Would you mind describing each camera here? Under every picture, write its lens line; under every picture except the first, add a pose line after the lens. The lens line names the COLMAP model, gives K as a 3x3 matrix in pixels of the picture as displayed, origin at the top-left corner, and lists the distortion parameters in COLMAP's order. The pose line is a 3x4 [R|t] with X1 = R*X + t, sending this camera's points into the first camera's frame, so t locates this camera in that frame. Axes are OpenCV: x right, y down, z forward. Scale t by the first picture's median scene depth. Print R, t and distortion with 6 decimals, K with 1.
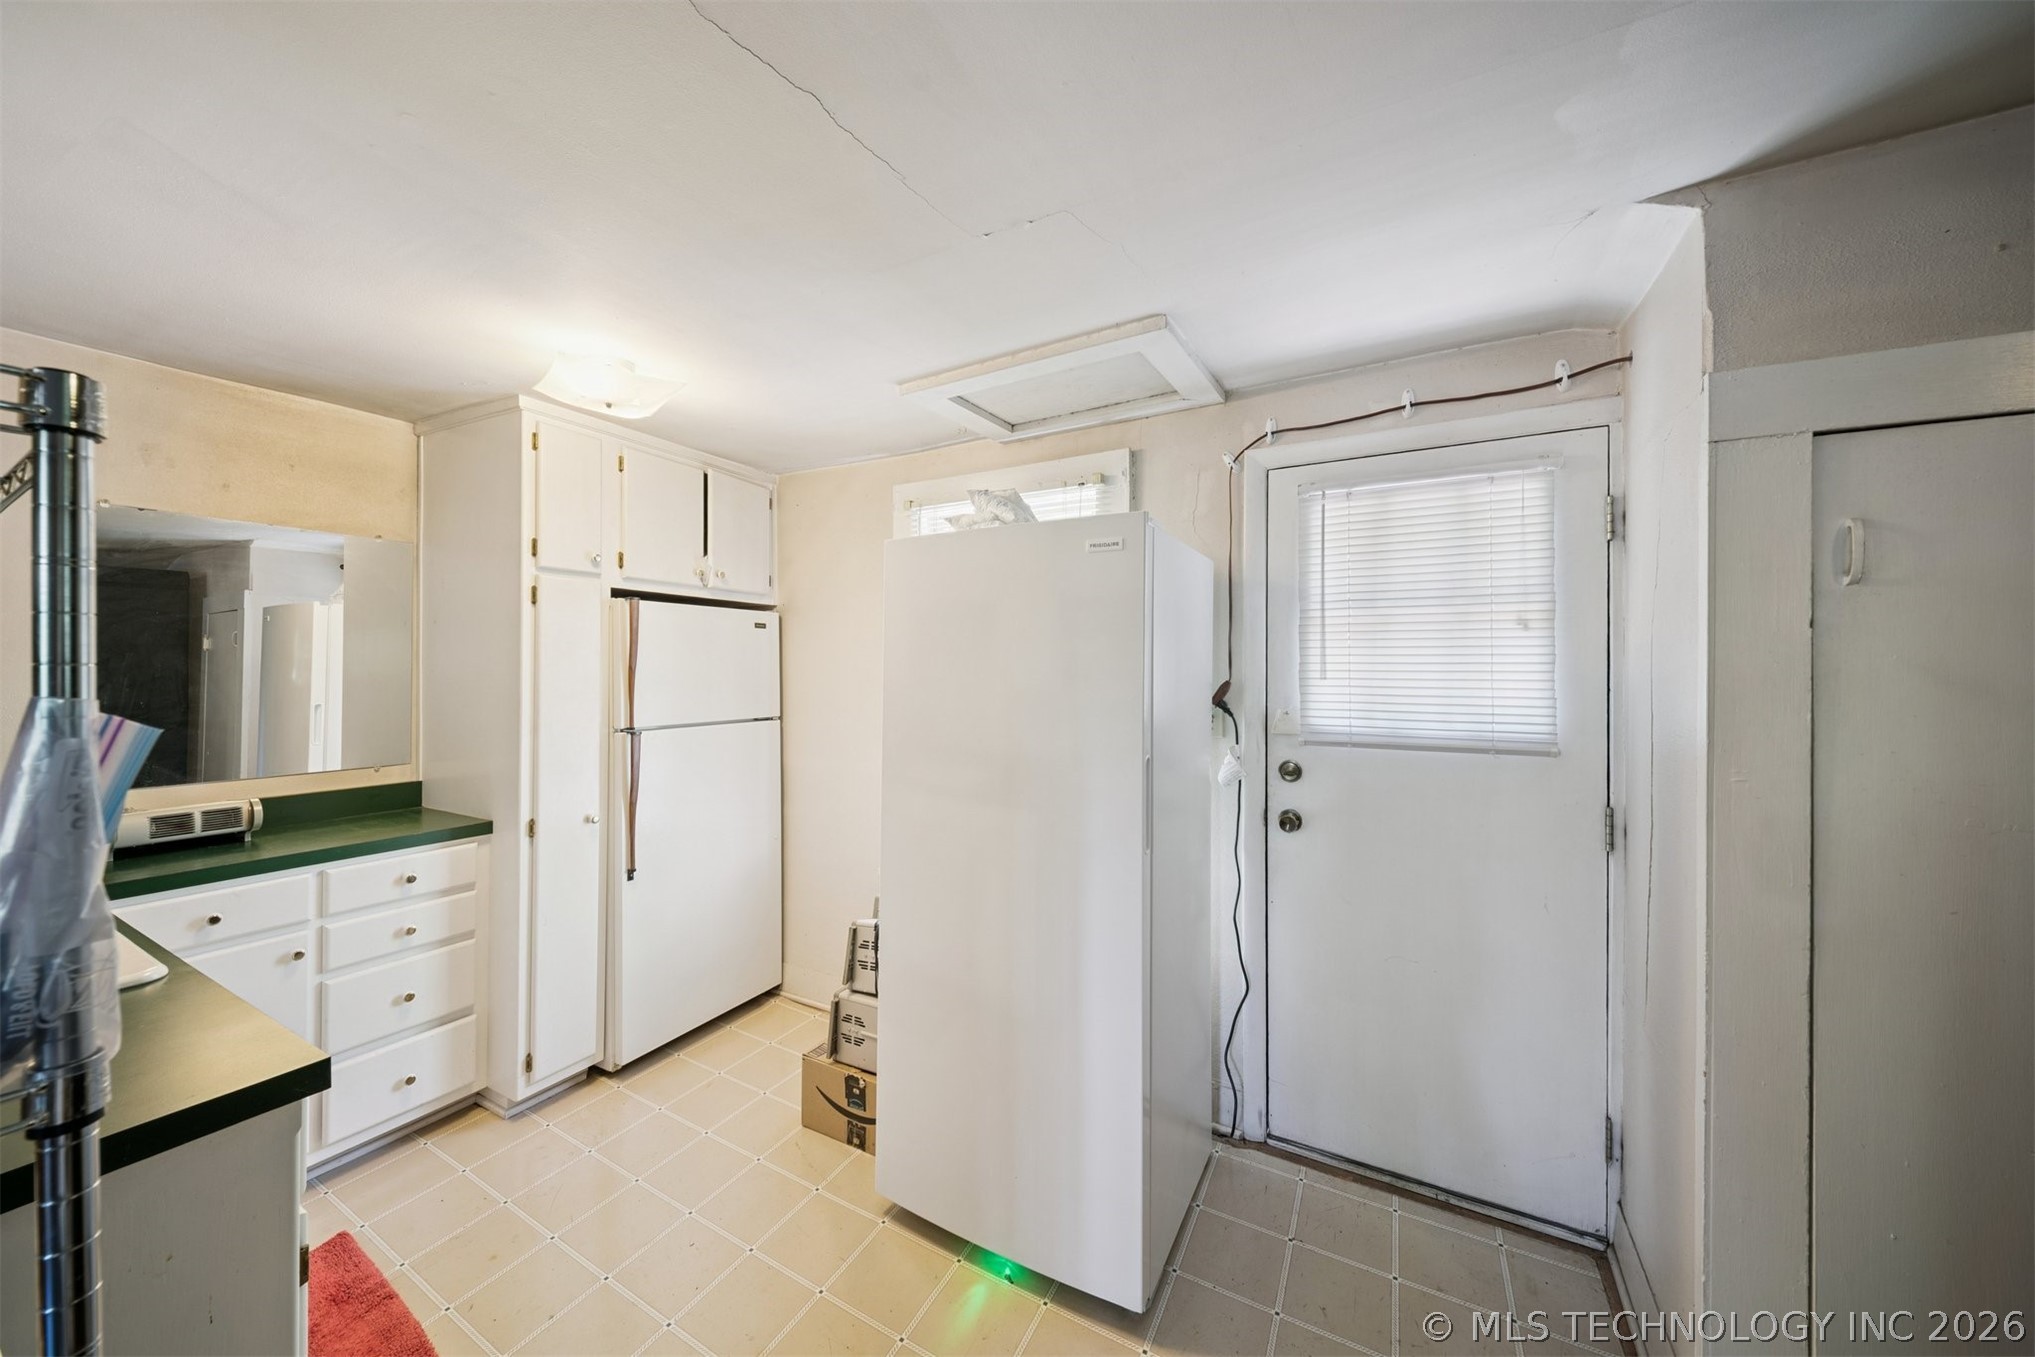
lens RADIAL K [[714.5, 0, 998.8], [0, 714.5, 670.4], [0, 0, 1]] dist [0.023304, -0.009651]
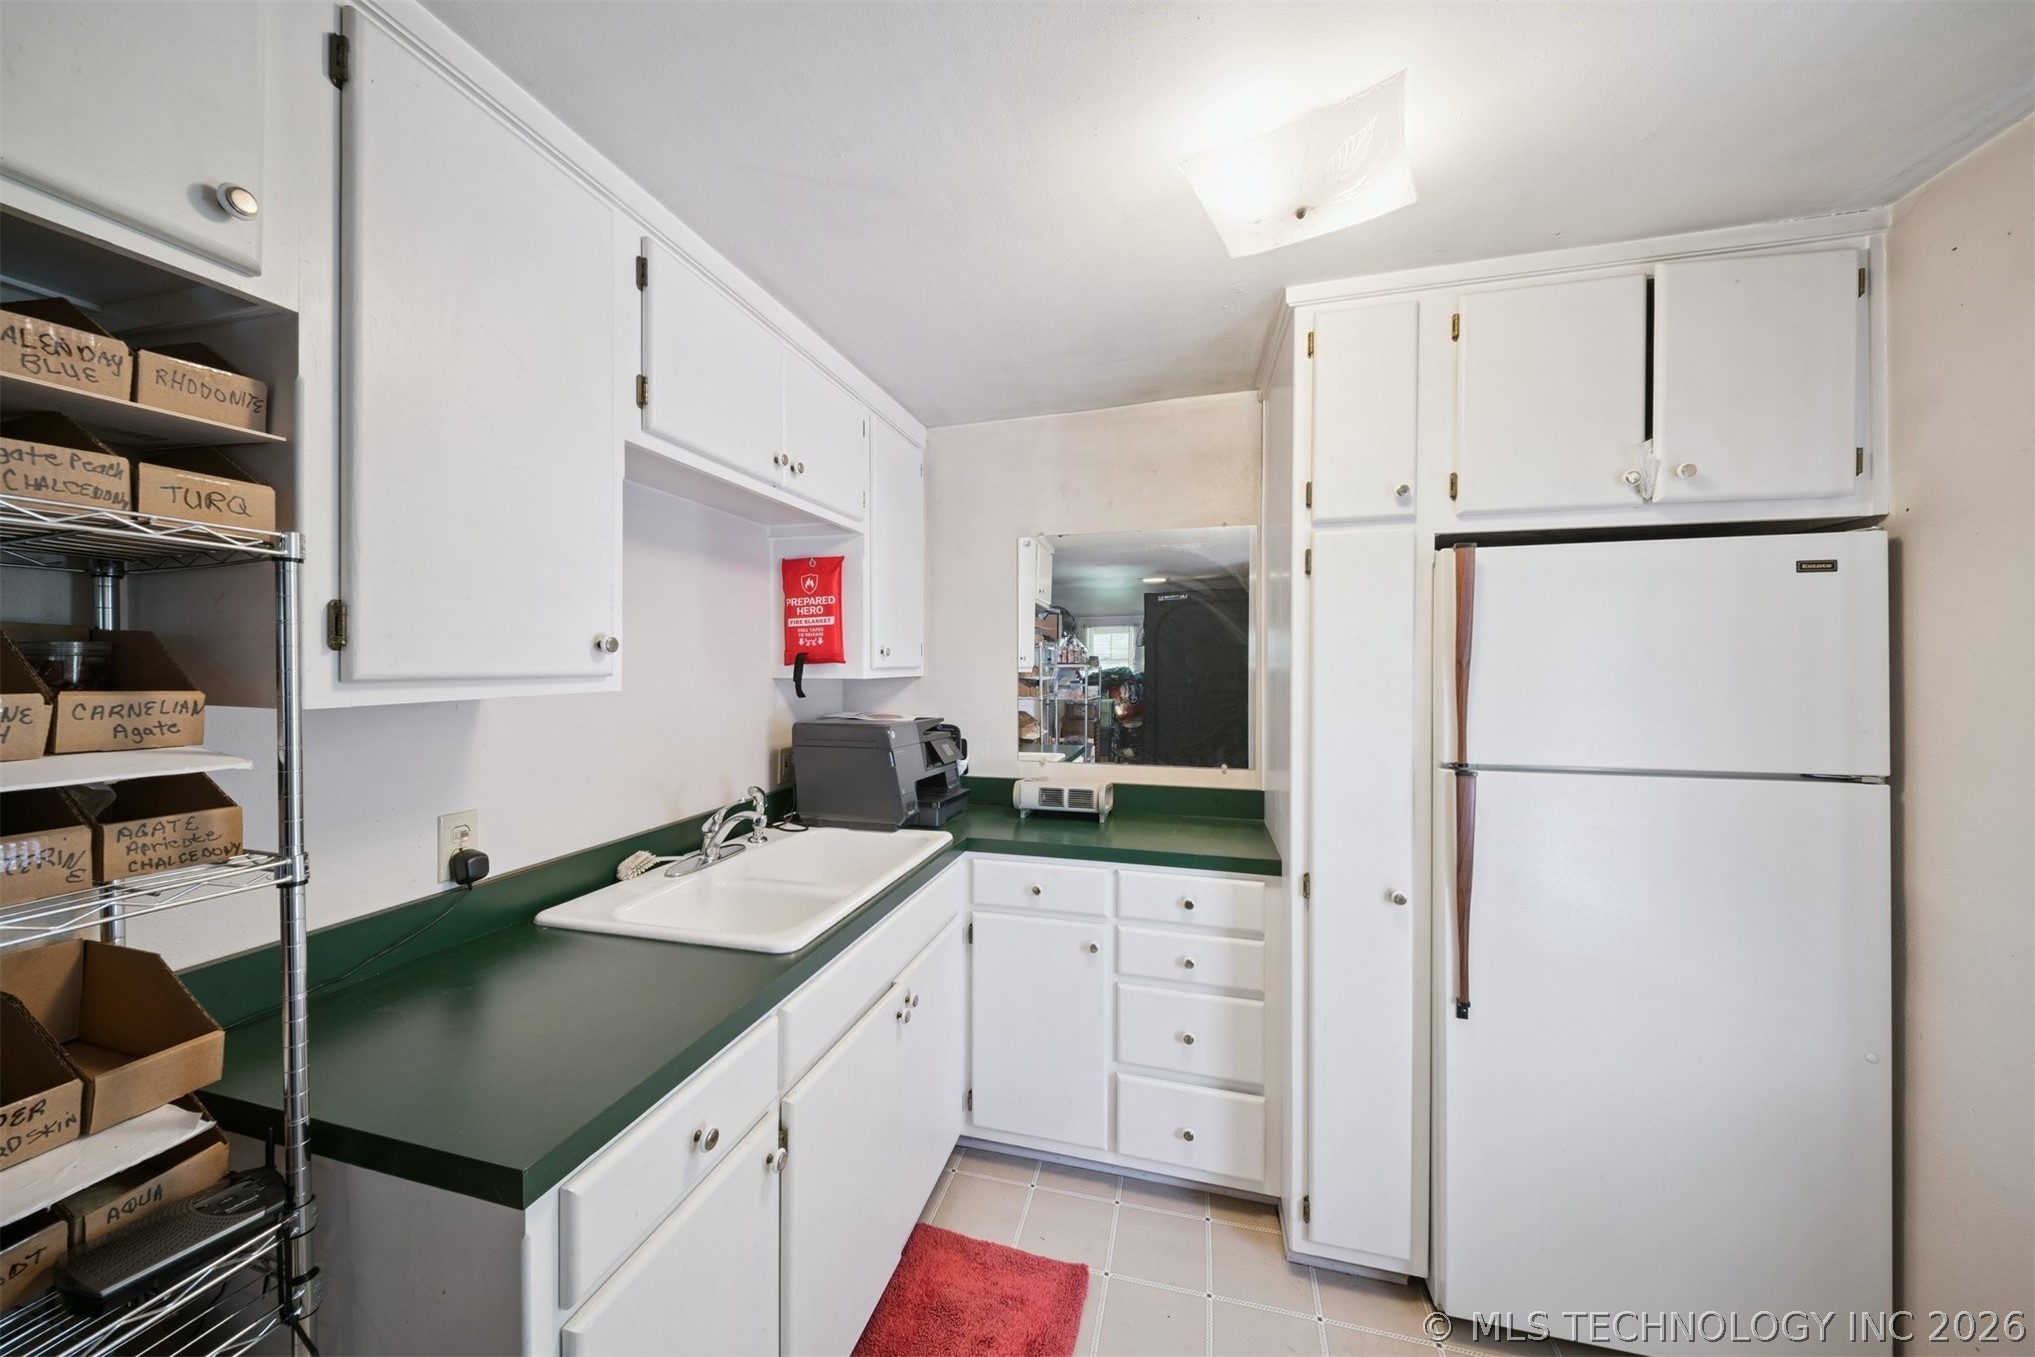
lens RADIAL K [[714.5, 0, 998.8], [0, 714.5, 670.4], [0, 0, 1]] dist [0.023304, -0.009651]
pose [[0.239278, 0.007488, -0.970922, -0.025034], [-0.000462, 0.999971, 0.007598, -0.001615], [0.970951, -0.001370, 0.239274, 0.525083]]
